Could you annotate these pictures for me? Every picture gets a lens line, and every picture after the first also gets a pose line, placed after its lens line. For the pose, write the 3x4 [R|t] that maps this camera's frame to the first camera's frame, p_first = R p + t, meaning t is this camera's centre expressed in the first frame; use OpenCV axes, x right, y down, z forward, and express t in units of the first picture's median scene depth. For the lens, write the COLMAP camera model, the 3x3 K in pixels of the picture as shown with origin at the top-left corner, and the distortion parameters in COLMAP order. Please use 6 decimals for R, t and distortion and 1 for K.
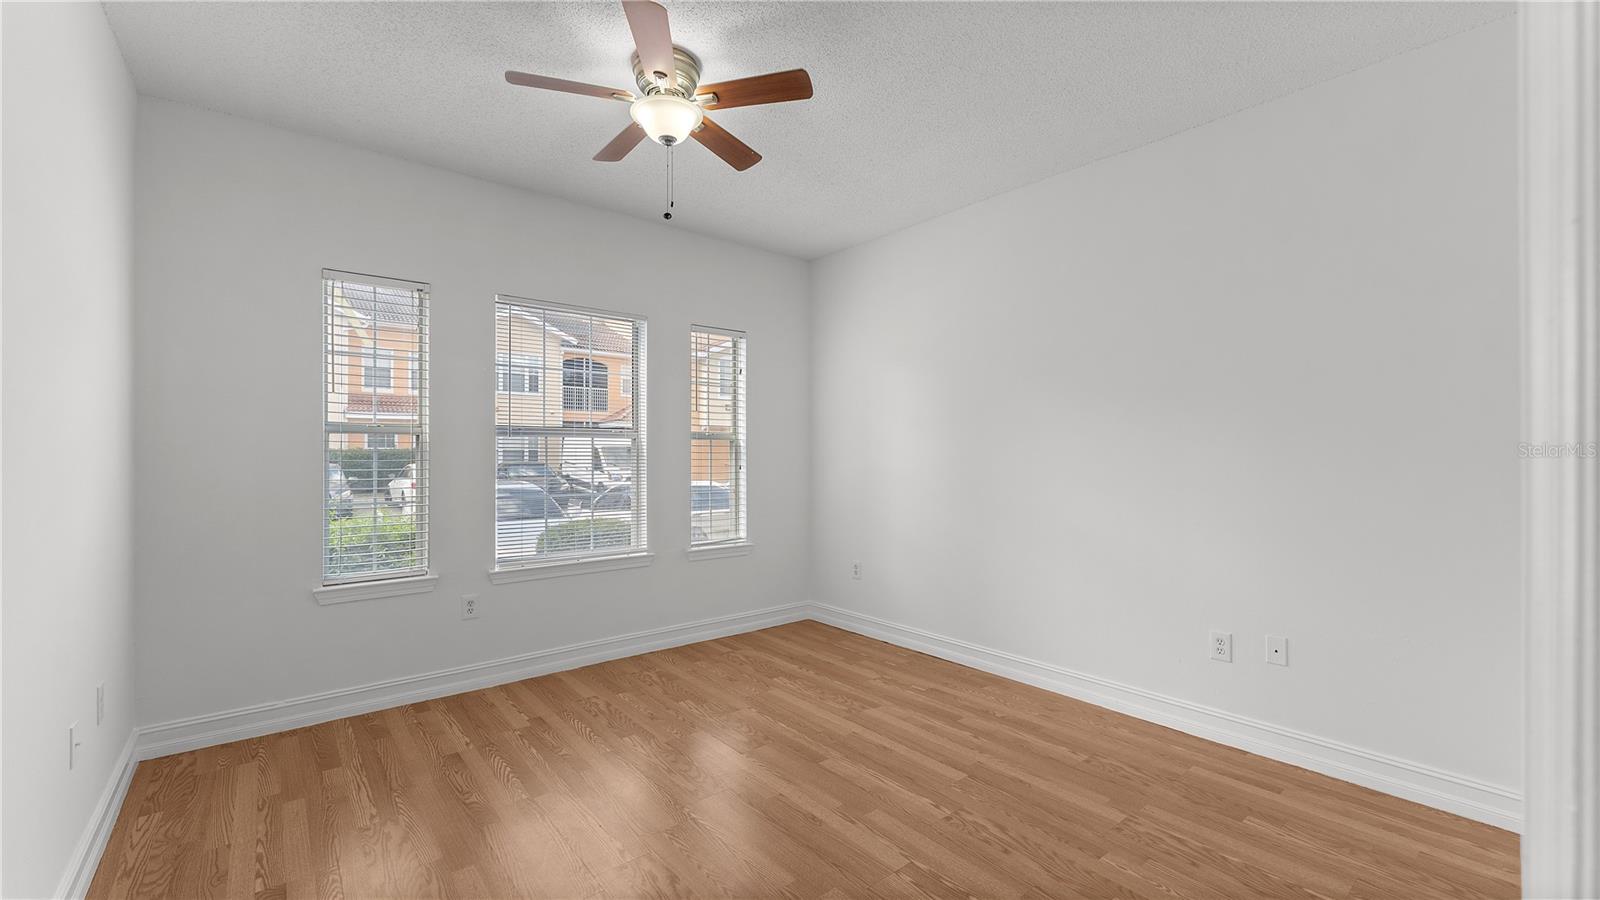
lens RADIAL K [[664.6, 0, 824.3], [0, 664.6, 452.0], [0, 0, 1]] dist [-0.000011, 0.000016]
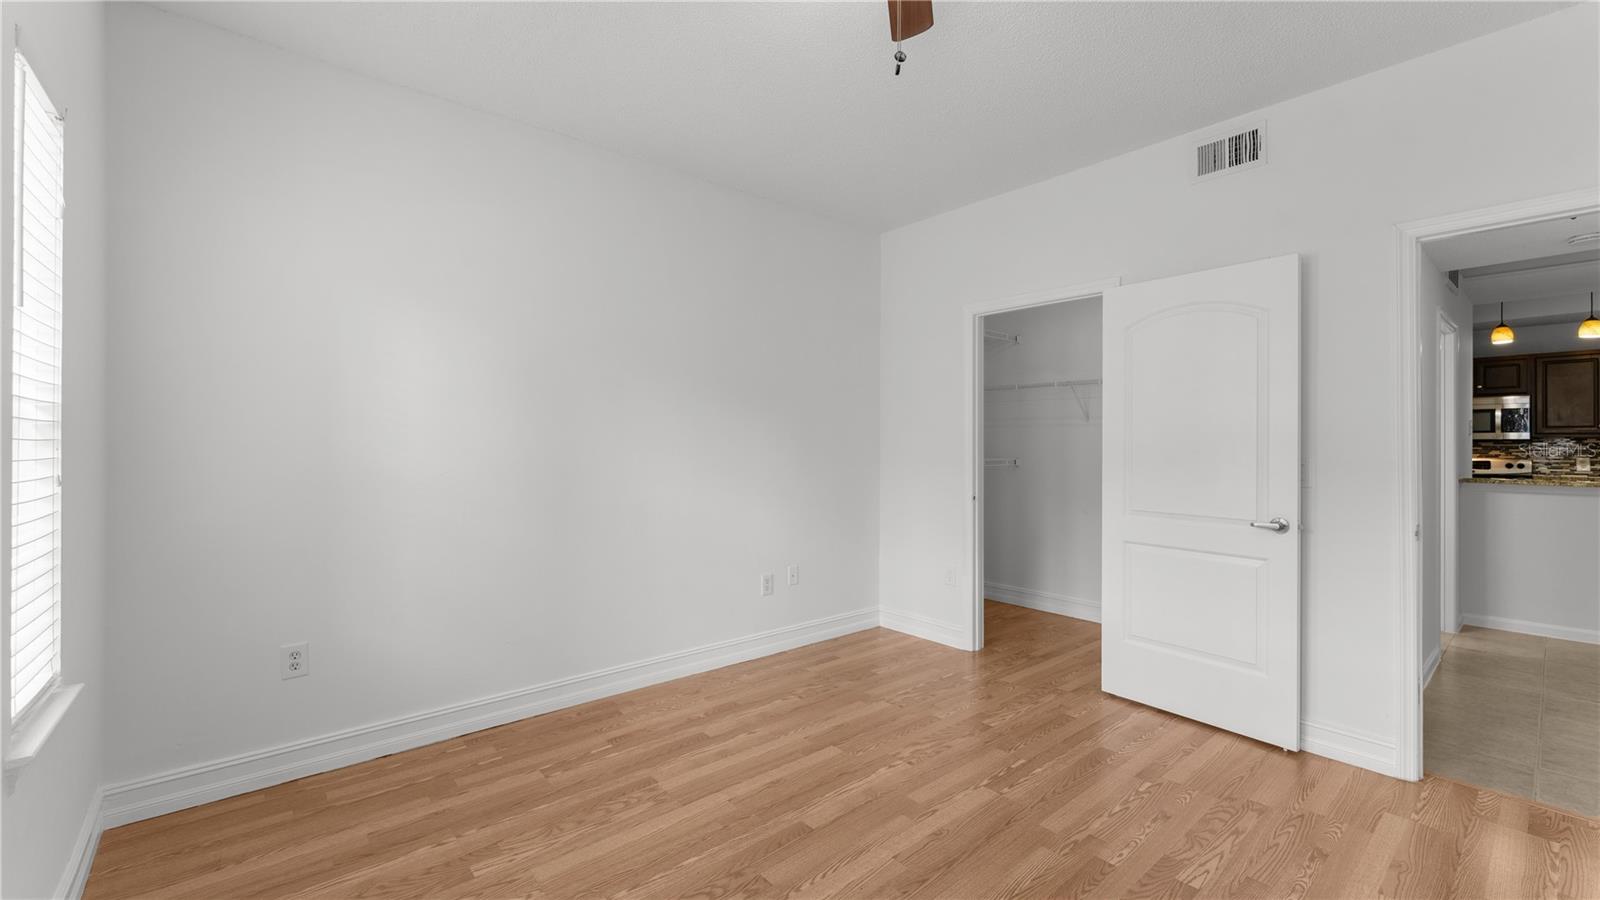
lens RADIAL K [[646.4, 0, 790.7], [0, 646.4, 453.3], [0, 0, 1]] dist [-0.000051, 0.000122]
pose [[0.005345, -0.014556, 0.999880, -0.681967], [-0.006238, 0.999874, 0.014589, 0.005634], [-0.999966, -0.006315, 0.005254, 0.900418]]
